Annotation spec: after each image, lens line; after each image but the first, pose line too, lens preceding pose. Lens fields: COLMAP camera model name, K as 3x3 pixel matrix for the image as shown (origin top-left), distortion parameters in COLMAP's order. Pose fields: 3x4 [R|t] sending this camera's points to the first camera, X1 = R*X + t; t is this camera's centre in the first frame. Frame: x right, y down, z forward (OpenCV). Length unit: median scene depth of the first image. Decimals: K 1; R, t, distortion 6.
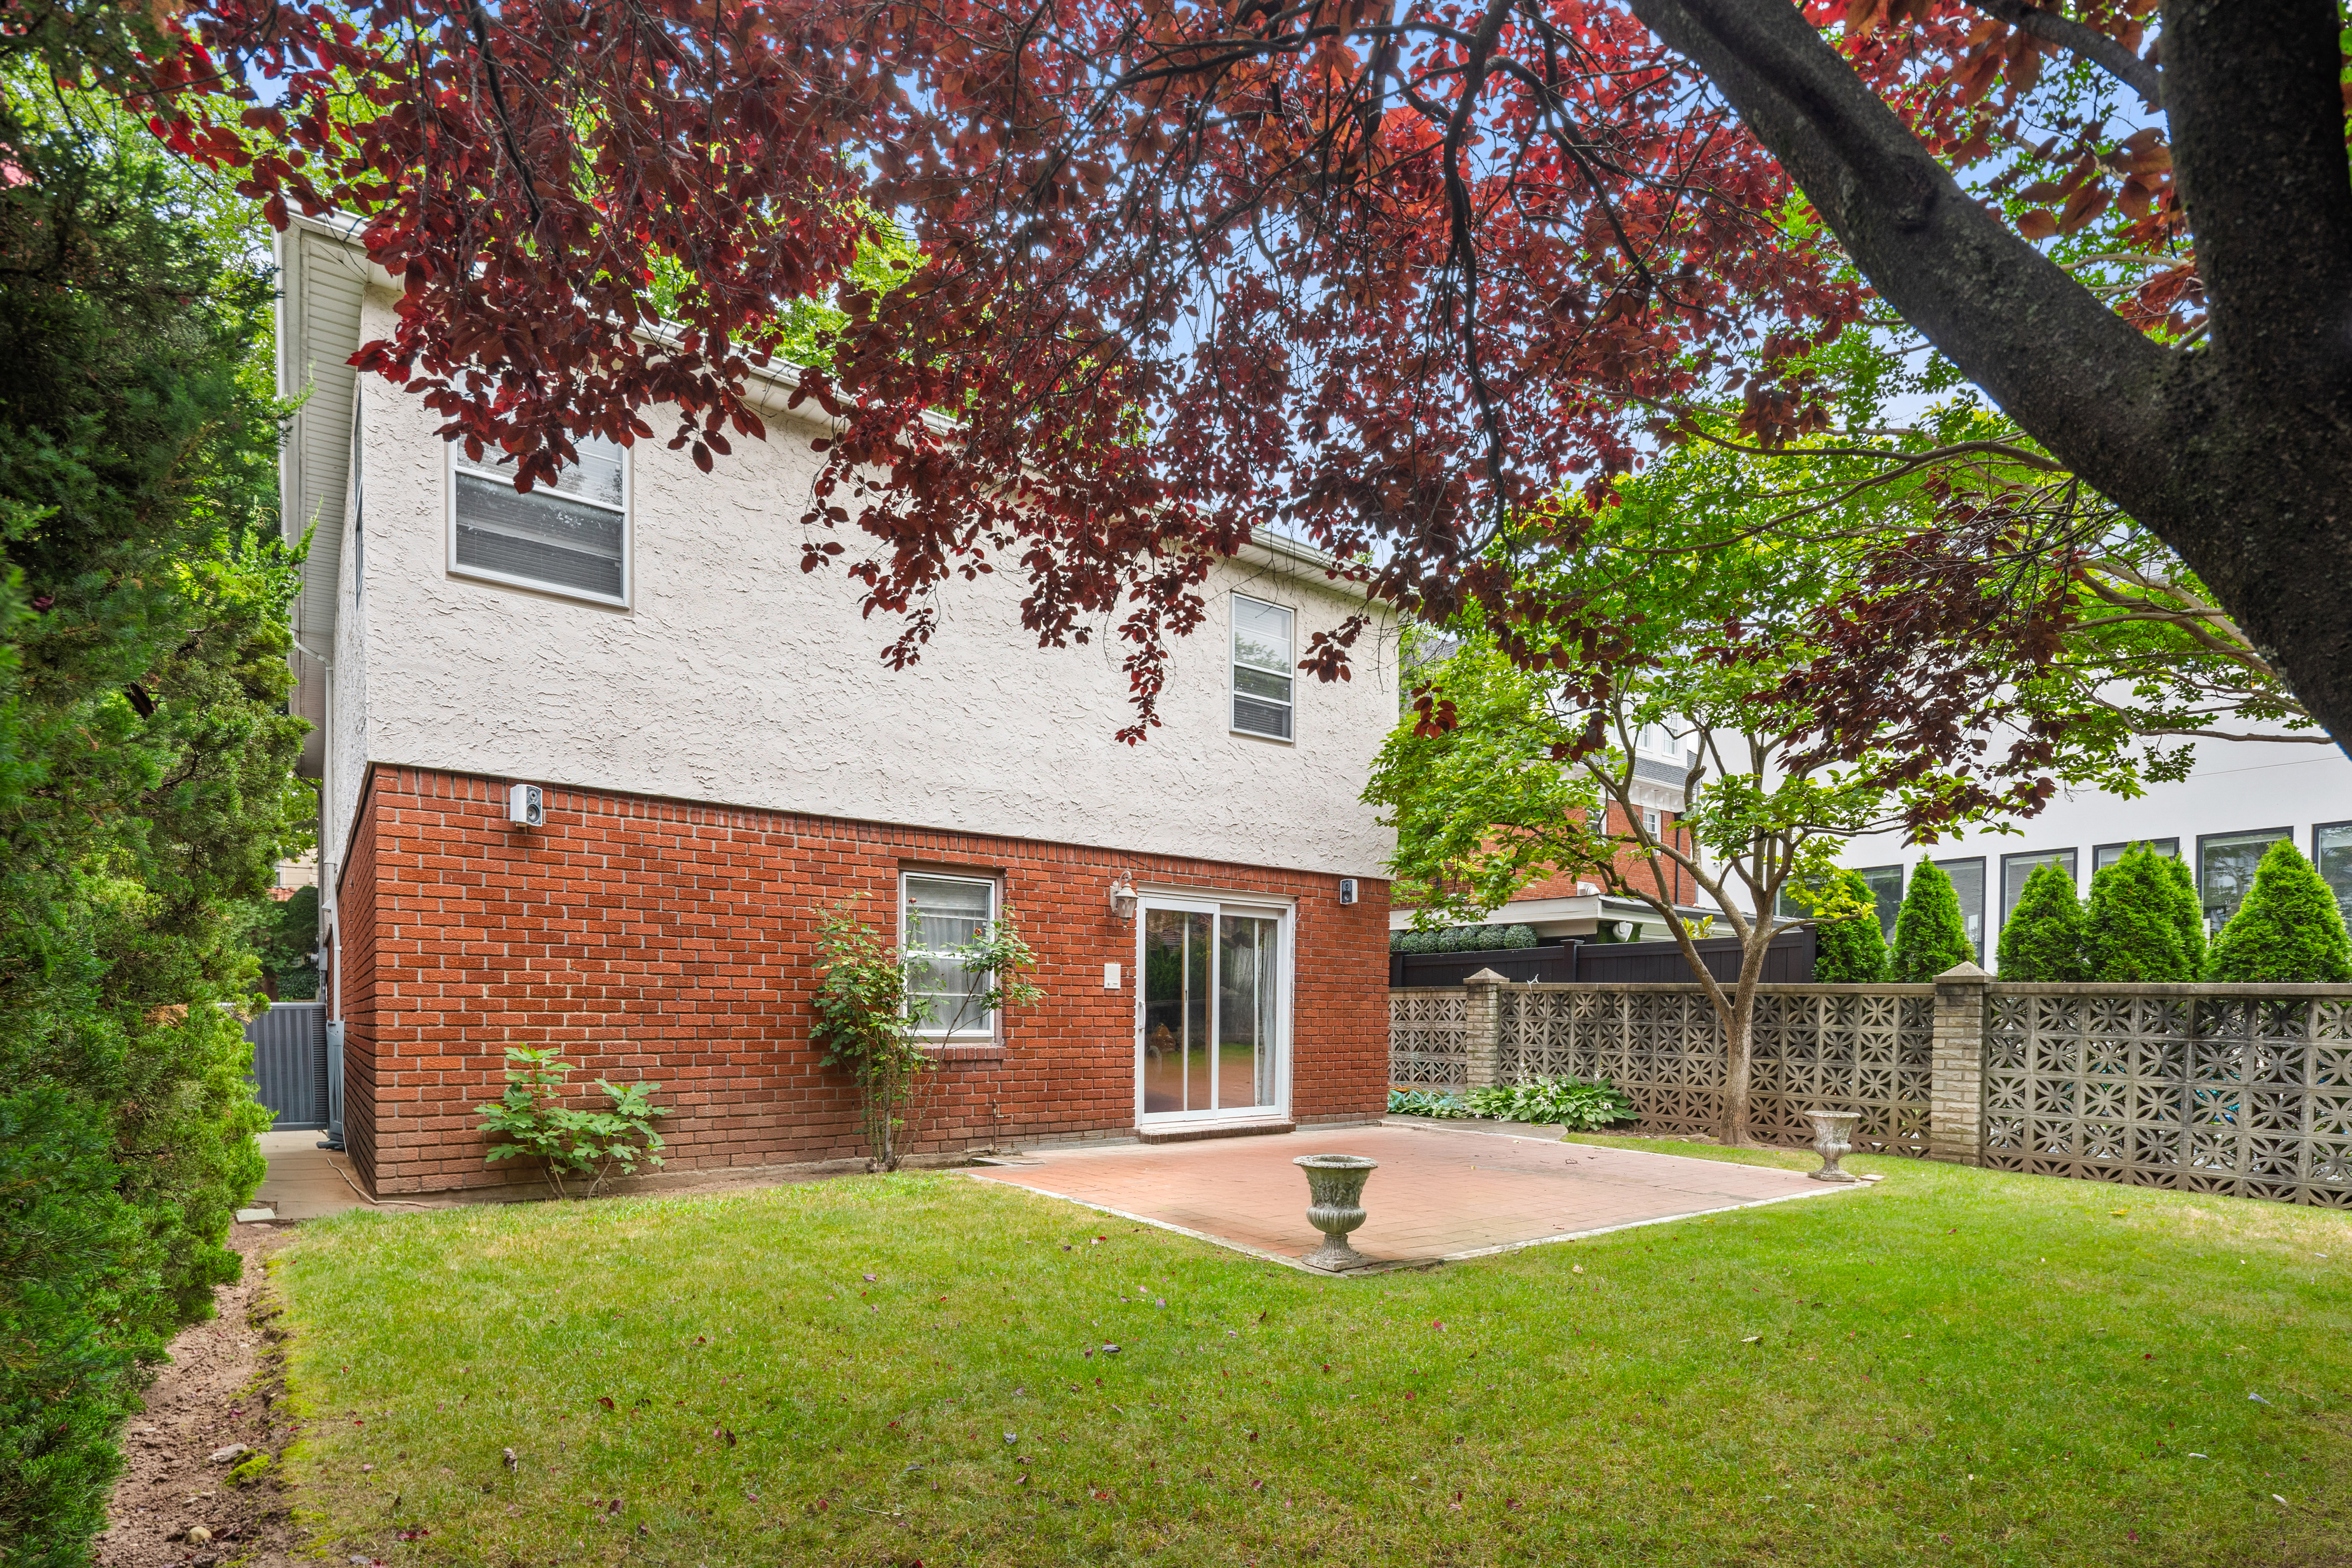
lens RADIAL K [[1141.5, 0, 1165.0], [0, 1141.5, 774.8], [0, 0, 1]] dist [-0.001362, 0.001412]
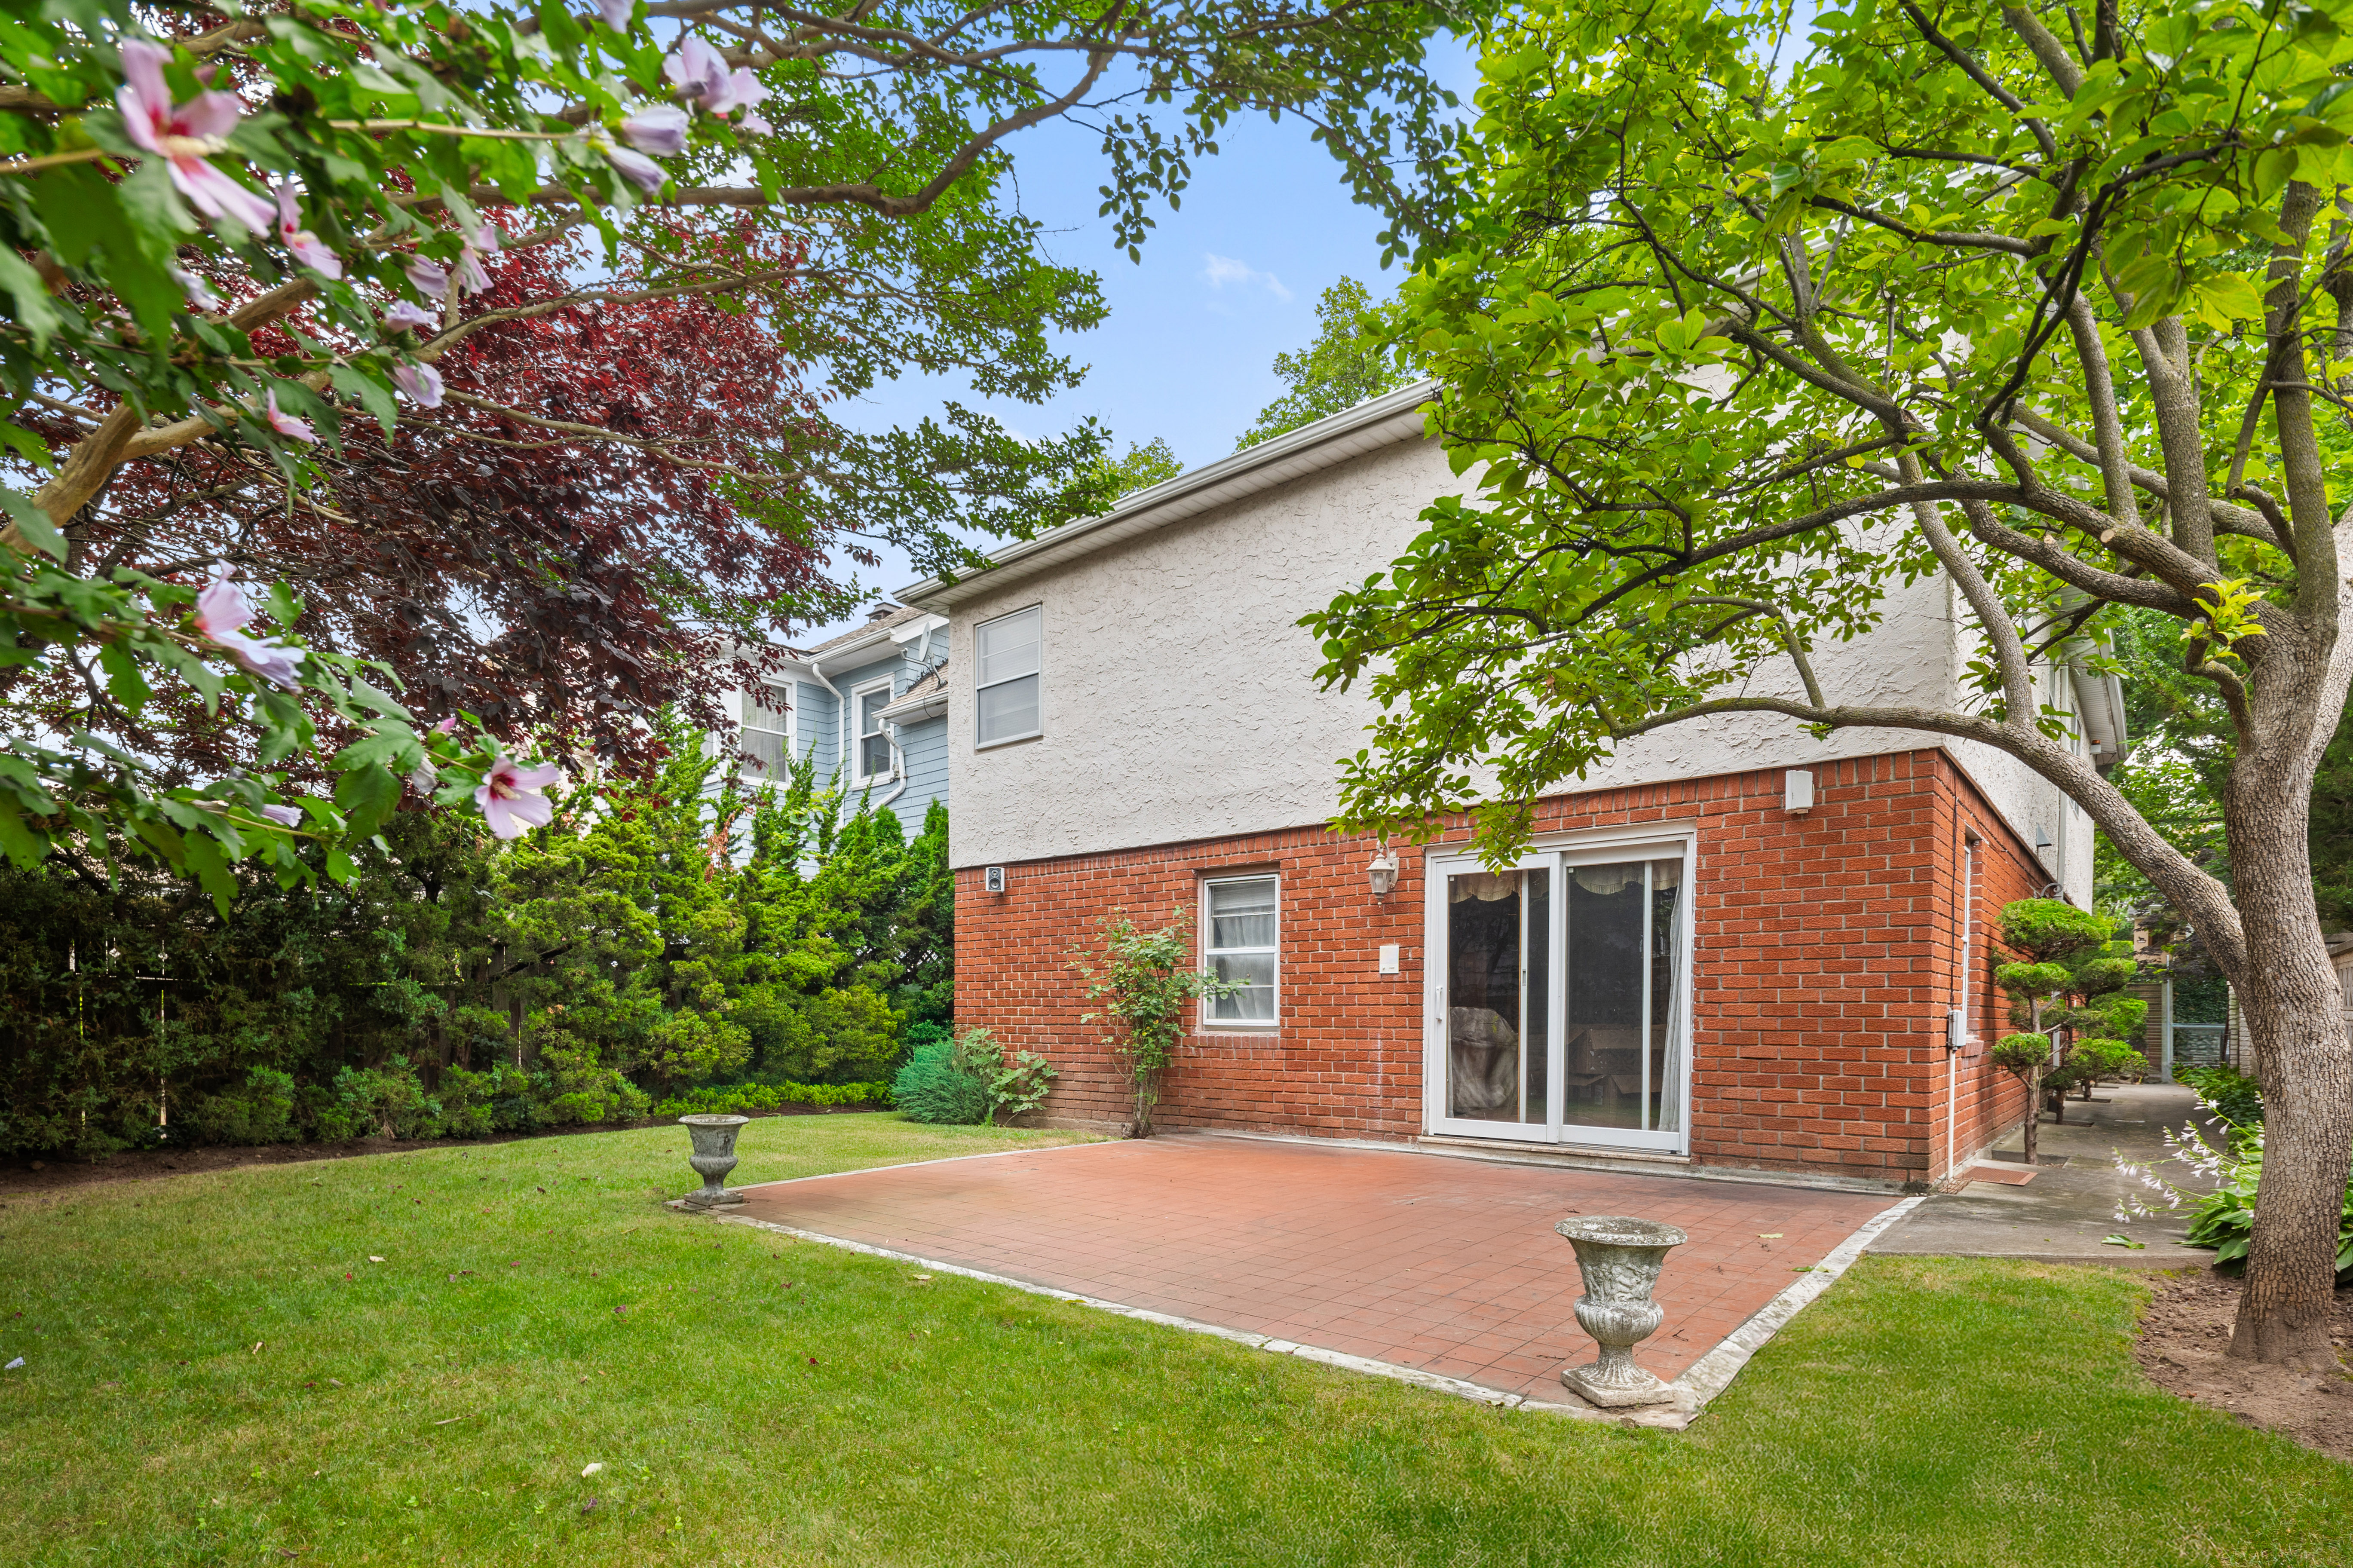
lens RADIAL K [[1141.9, 0, 1165.5], [0, 1141.9, 774.8], [0, 0, 1]] dist [-0.001362, 0.001412]
pose [[0.199510, -0.199284, -0.959417, 0.376876], [0.212945, 0.964520, -0.156062, 0.065672], [0.956478, -0.173167, 0.234868, 0.306796]]
